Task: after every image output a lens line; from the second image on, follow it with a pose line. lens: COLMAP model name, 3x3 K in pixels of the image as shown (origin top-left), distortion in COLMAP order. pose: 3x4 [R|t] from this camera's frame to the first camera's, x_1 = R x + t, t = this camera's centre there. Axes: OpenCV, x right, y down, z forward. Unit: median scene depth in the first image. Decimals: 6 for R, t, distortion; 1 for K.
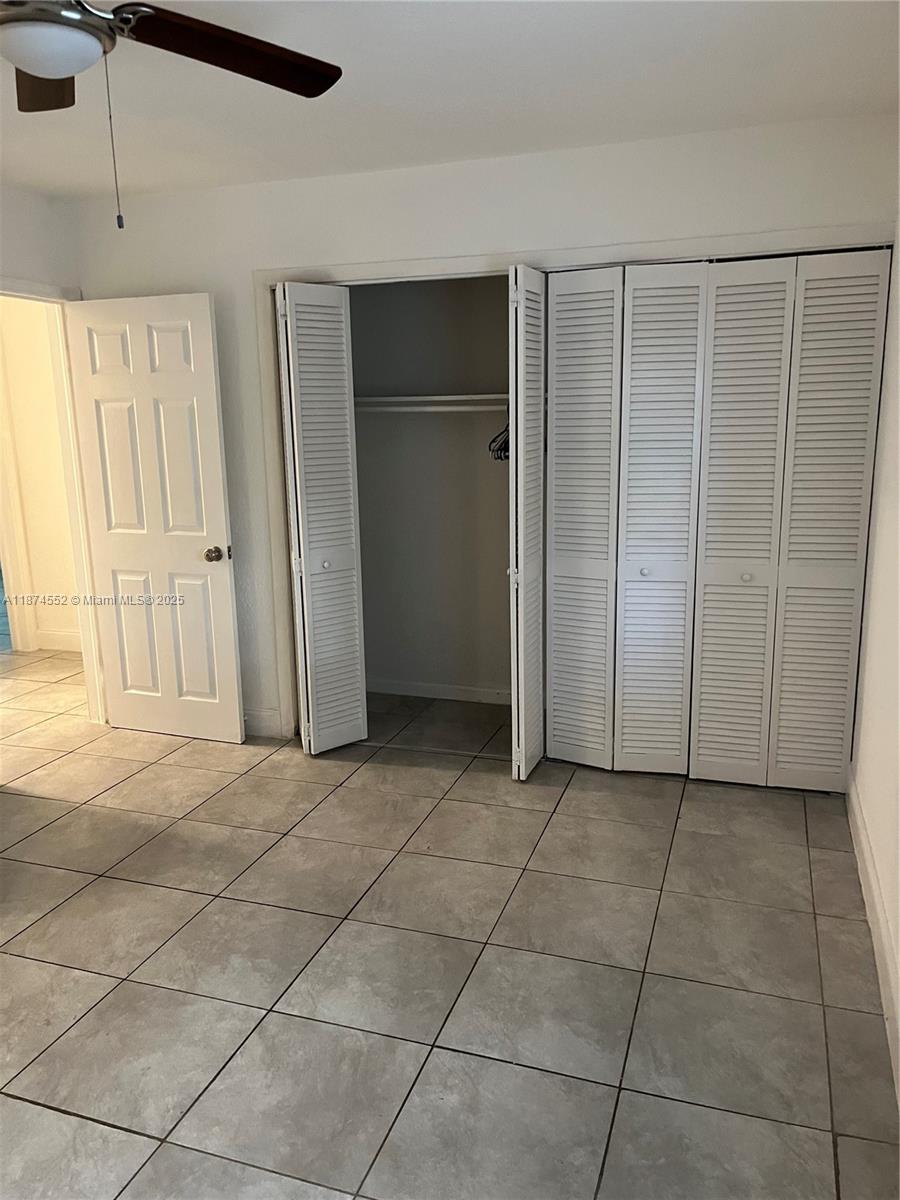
lens RADIAL K [[904.1, 0, 445.1], [0, 904.1, 604.5], [0, 0, 1]] dist [0.071534, -0.102150]
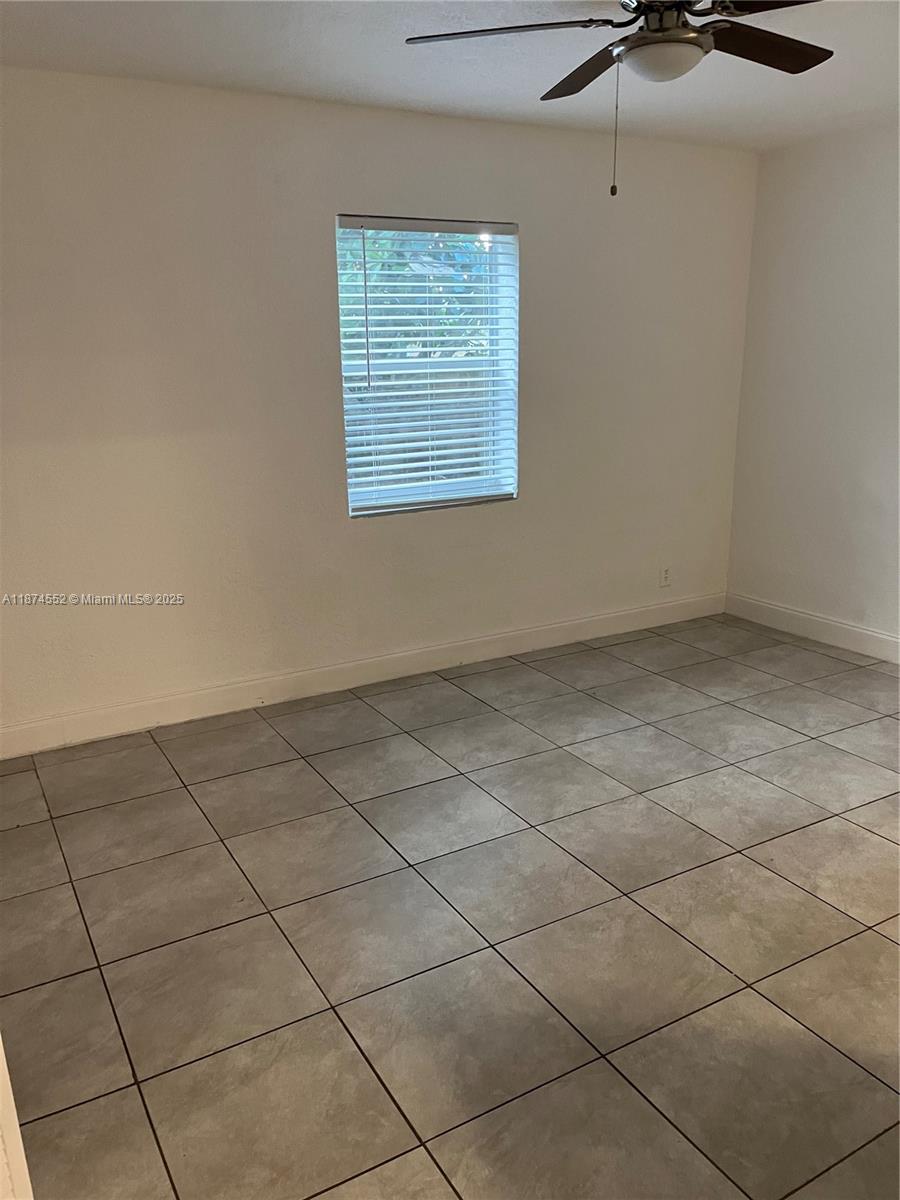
lens RADIAL K [[904.1, 0, 445.1], [0, 904.1, 604.5], [0, 0, 1]] dist [0.071534, -0.102150]
pose [[-0.752591, -0.142023, 0.642990, -0.879309], [0.171915, 0.900221, 0.400060, -0.360369], [-0.635651, 0.411621, -0.653082, 1.803005]]
